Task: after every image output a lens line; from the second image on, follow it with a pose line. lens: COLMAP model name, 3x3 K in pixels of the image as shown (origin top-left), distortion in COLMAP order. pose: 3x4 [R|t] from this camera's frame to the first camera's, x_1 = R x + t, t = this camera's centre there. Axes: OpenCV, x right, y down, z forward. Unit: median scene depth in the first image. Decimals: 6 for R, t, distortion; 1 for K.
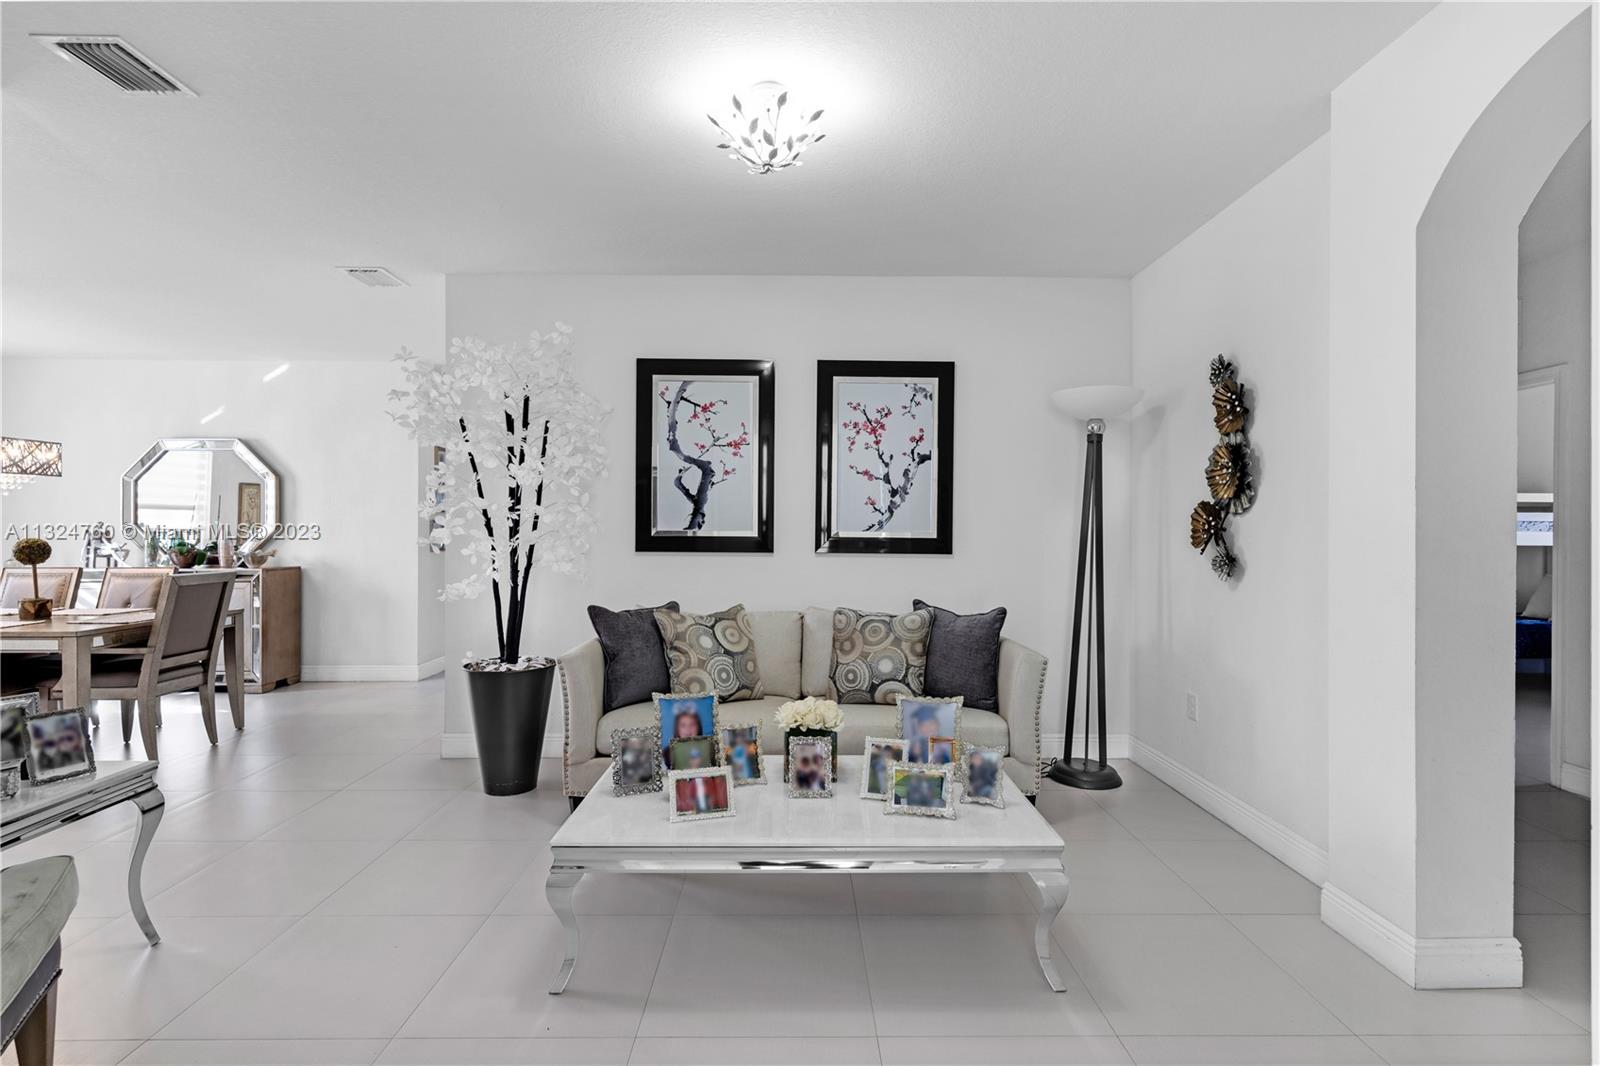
lens RADIAL K [[762.2, 0, 800.2], [0, 762.2, 535.6], [0, 0, 1]] dist [0.003492, 0.000027]
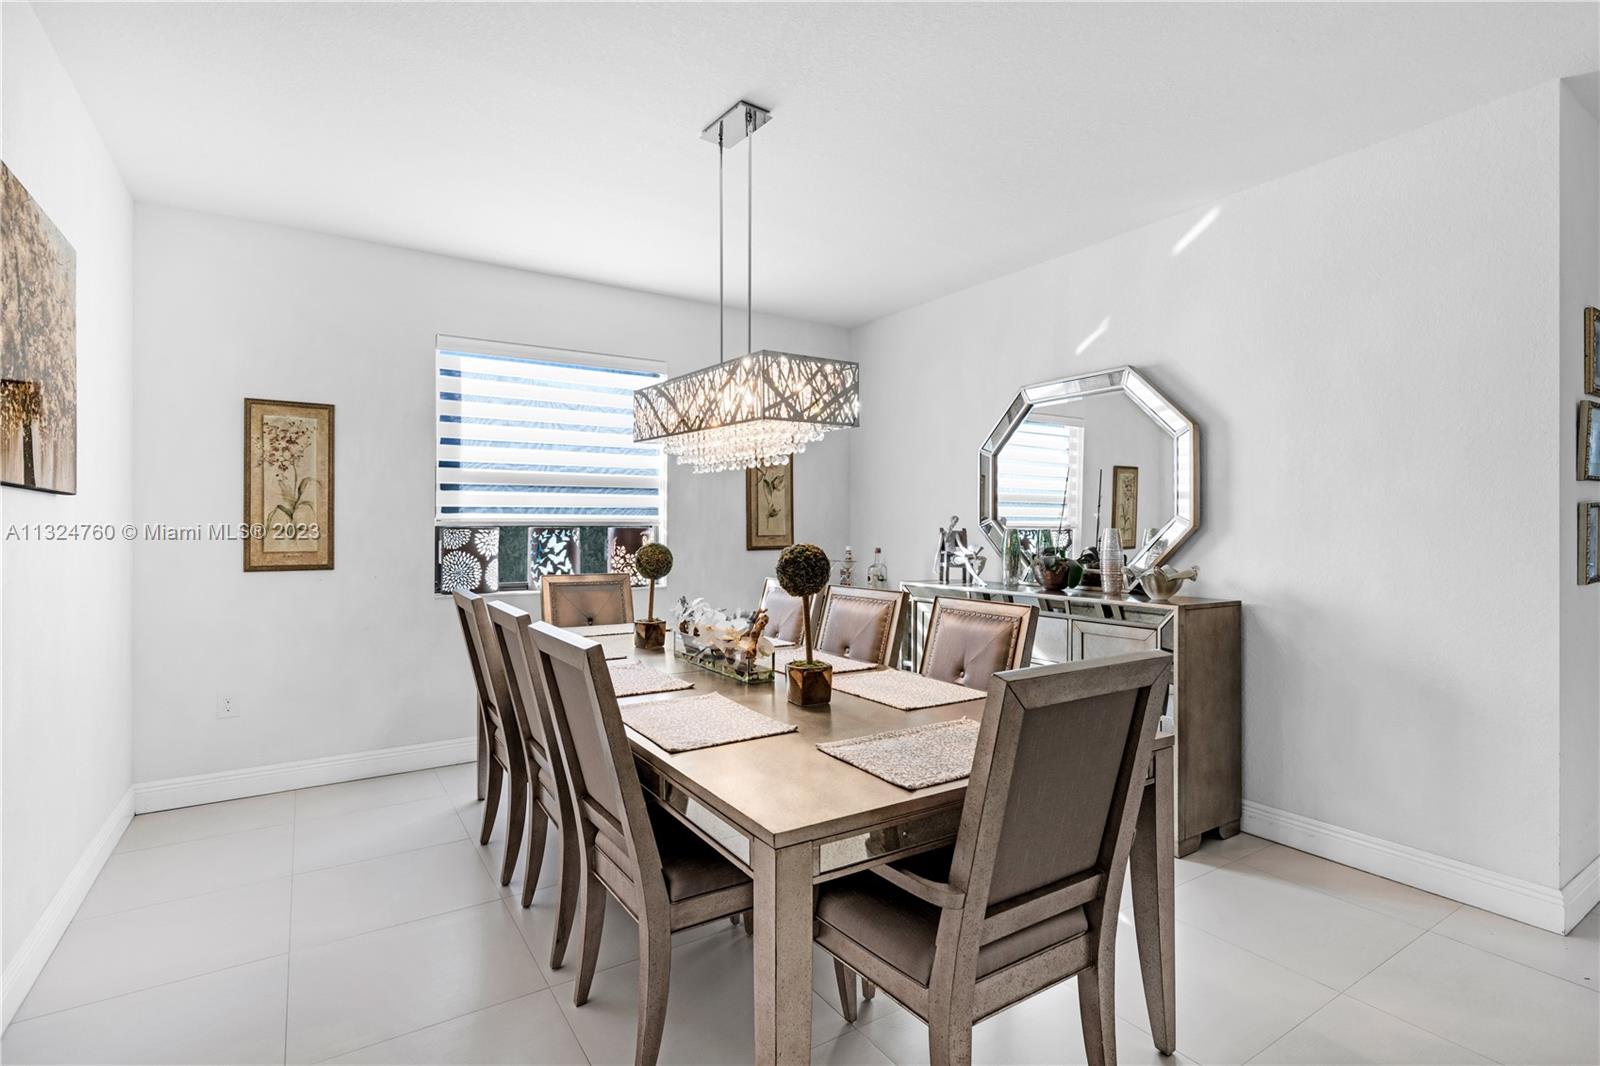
lens RADIAL K [[762.2, 0, 800.2], [0, 762.2, 535.6], [0, 0, 1]] dist [0.003492, 0.000027]
pose [[0.537480, 0.007256, -0.843246, -0.591344], [-0.005042, 0.999973, 0.005391, -0.005164], [0.843262, 0.001355, 0.537502, 0.741960]]
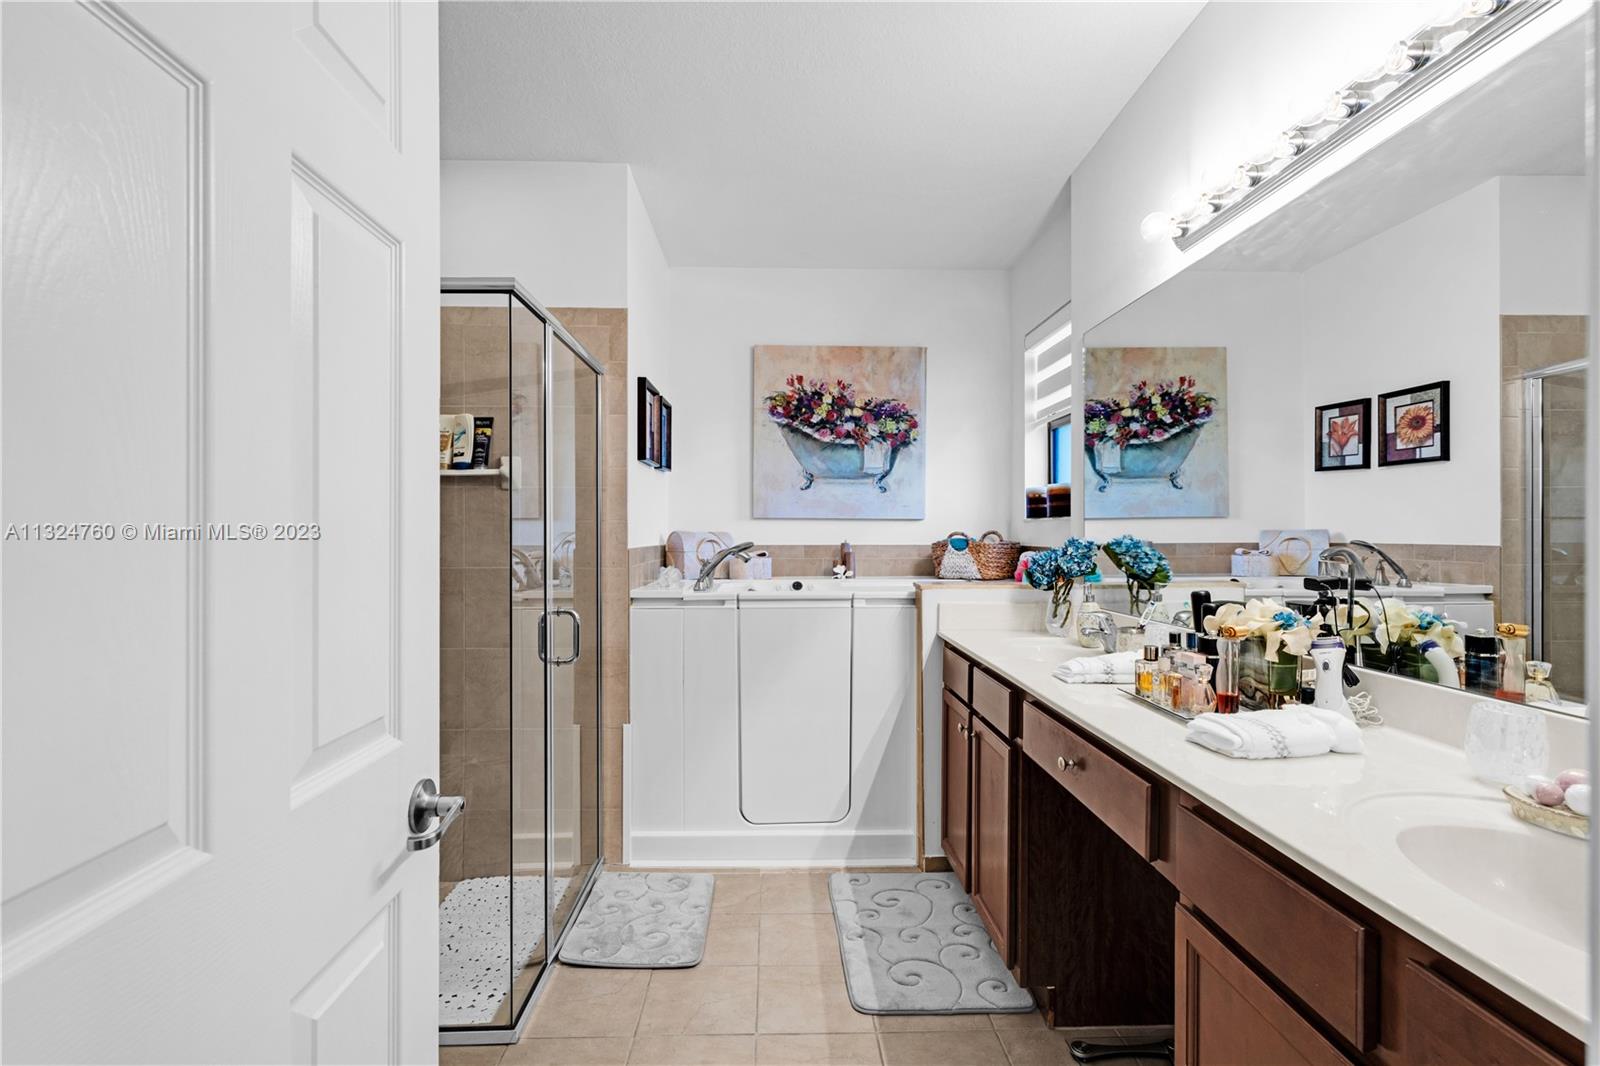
lens RADIAL K [[788.7, 0, 778.6], [0, 788.7, 532.1], [0, 0, 1]] dist [0.000962, 0.000047]
pose [[0.013641, -0.001845, -0.999905, 2.760338], [-0.005635, 0.999982, -0.001922, 0.266158], [0.999891, 0.005660, 0.013630, -1.150551]]
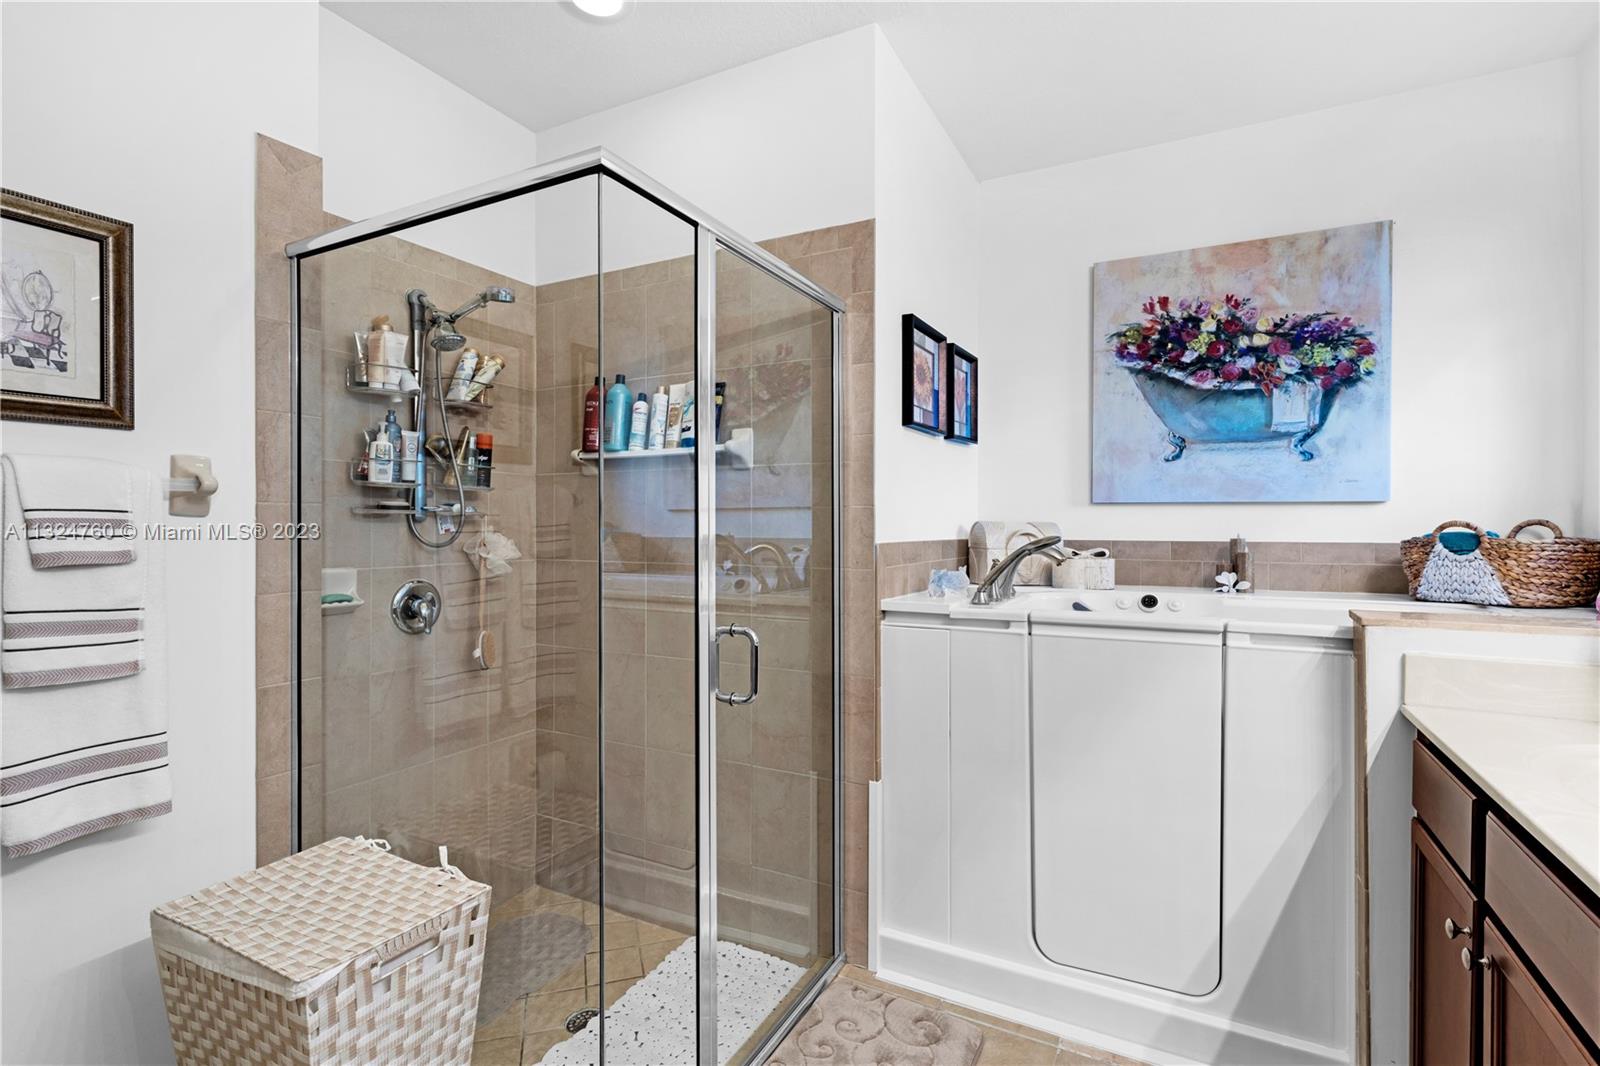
lens RADIAL K [[757.1, 0, 803.5], [0, 757.1, 524.5], [0, 0, 1]] dist [0.001767, 0.000227]
pose [[-0.468143, -0.003573, -0.883645, 1.883478], [-0.006740, 0.999977, -0.000472, 0.273725], [0.883627, 0.005735, -0.468157, -0.907997]]
